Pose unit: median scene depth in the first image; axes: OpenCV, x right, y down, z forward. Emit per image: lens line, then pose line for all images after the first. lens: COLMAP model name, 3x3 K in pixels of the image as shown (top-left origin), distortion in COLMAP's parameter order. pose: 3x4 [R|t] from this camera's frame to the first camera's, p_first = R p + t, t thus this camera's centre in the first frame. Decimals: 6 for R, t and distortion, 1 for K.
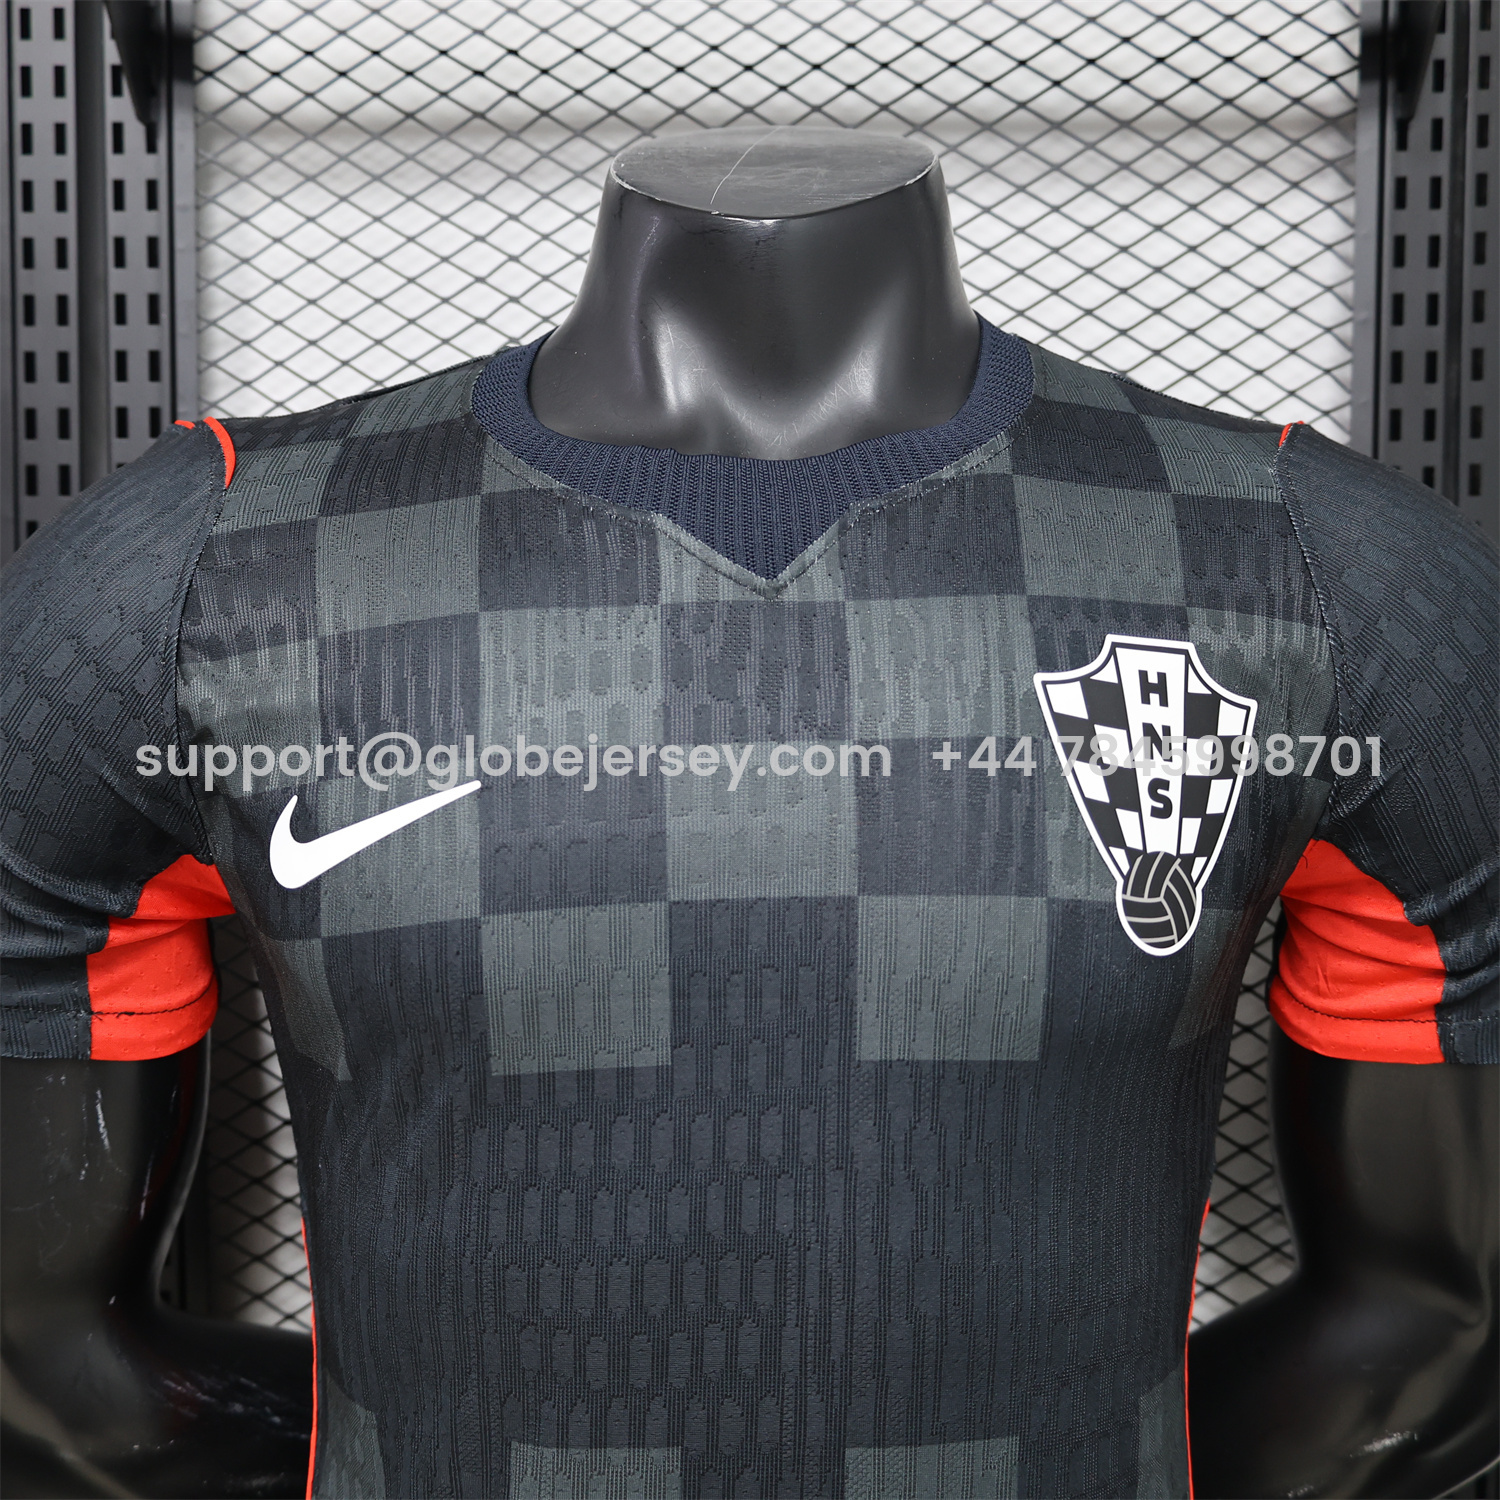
lens RADIAL K [[1466.0, 0, 750.0], [0, 1466.0, 750.0], [0, 0, 1]] dist [-0.003946, 0.025659]
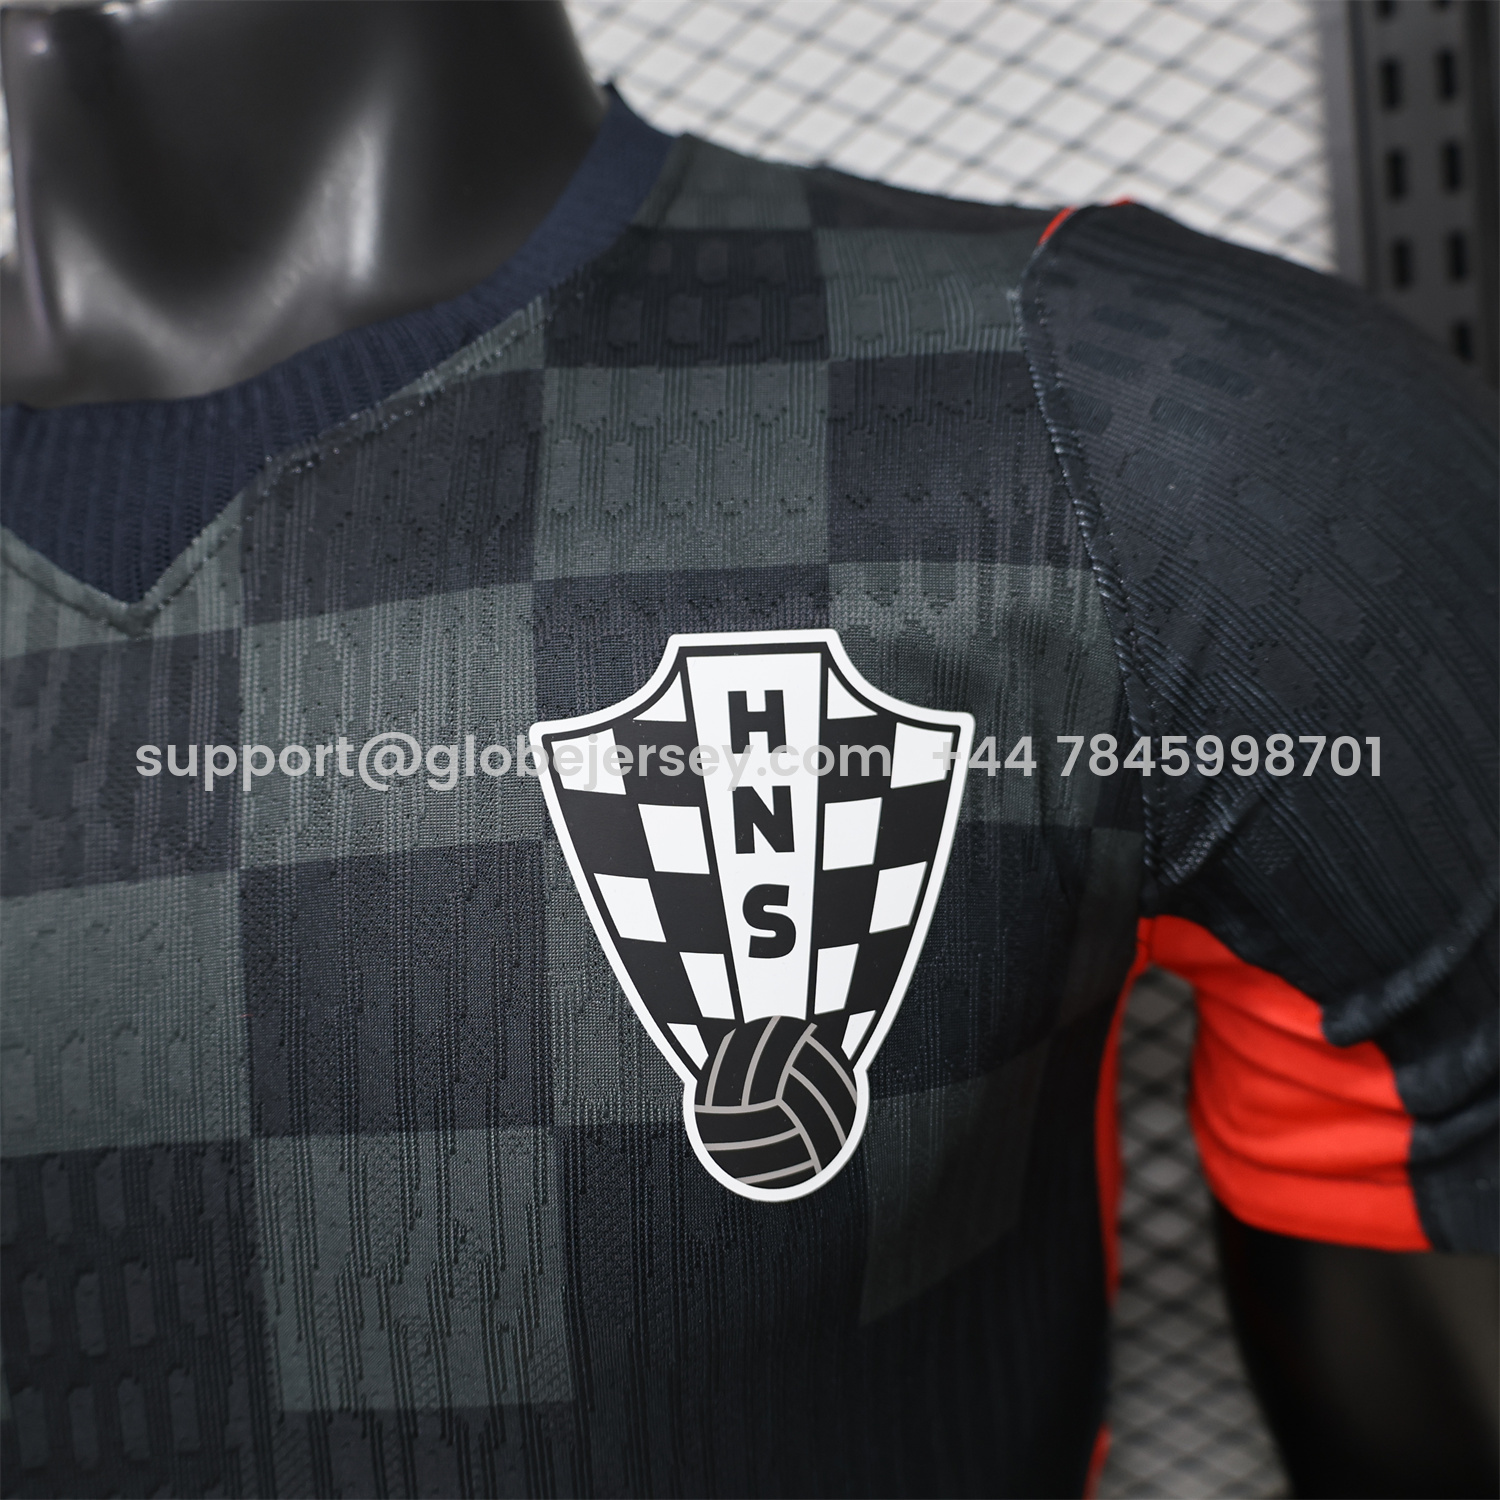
lens RADIAL K [[1466.0, 0, 750.0], [0, 1466.0, 750.0], [0, 0, 1]] dist [-0.003946, 0.025659]
pose [[0.981536, -0.098202, -0.164147, 0.359427], [0.111145, 0.991221, 0.071601, -0.071140], [0.155675, -0.088523, 0.983834, 0.433872]]
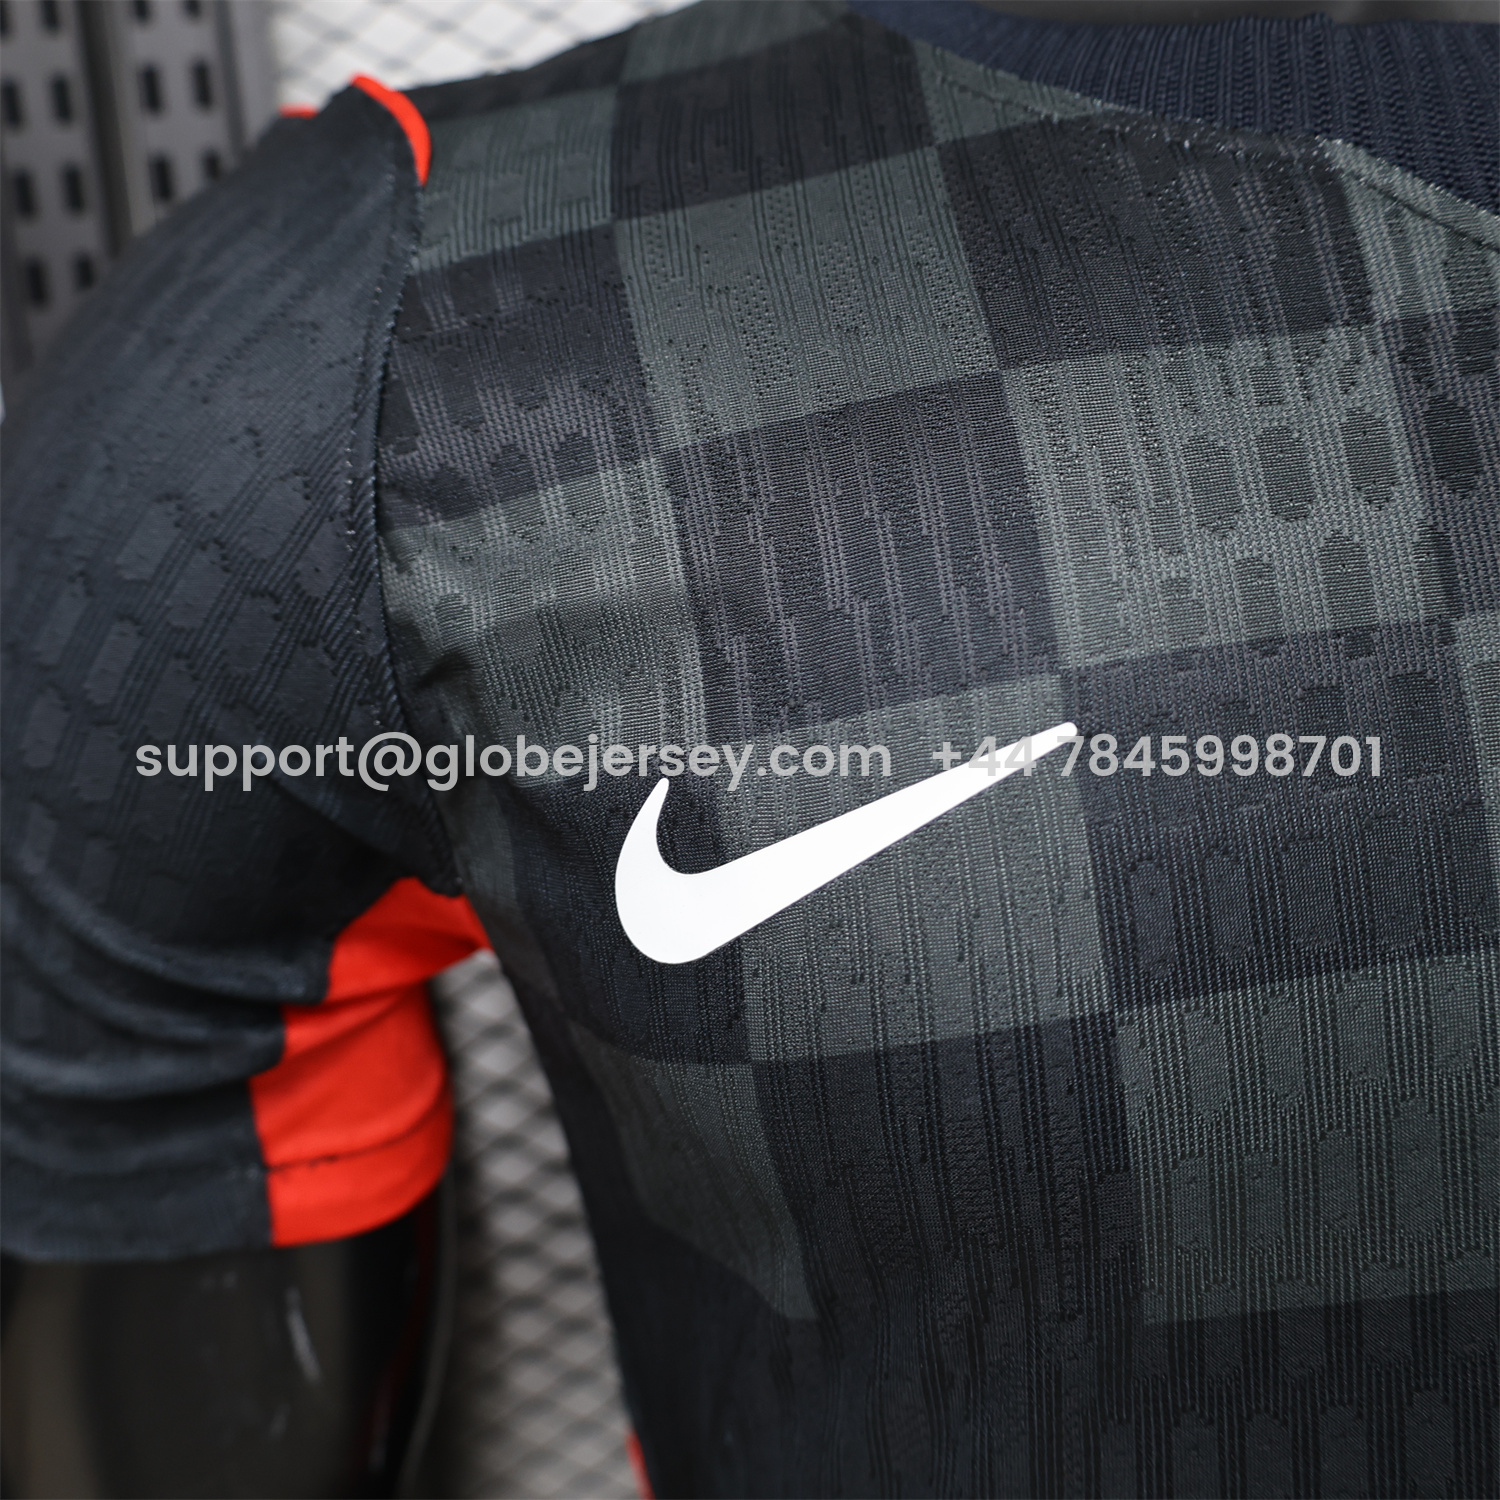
lens RADIAL K [[1466.0, 0, 750.0], [0, 1466.0, 750.0], [0, 0, 1]] dist [-0.003946, 0.025659]
pose [[0.996765, -0.078224, -0.018451, -0.264422], [0.079597, 0.992578, 0.091937, -0.020550], [0.011123, -0.093109, 0.995594, 0.498668]]
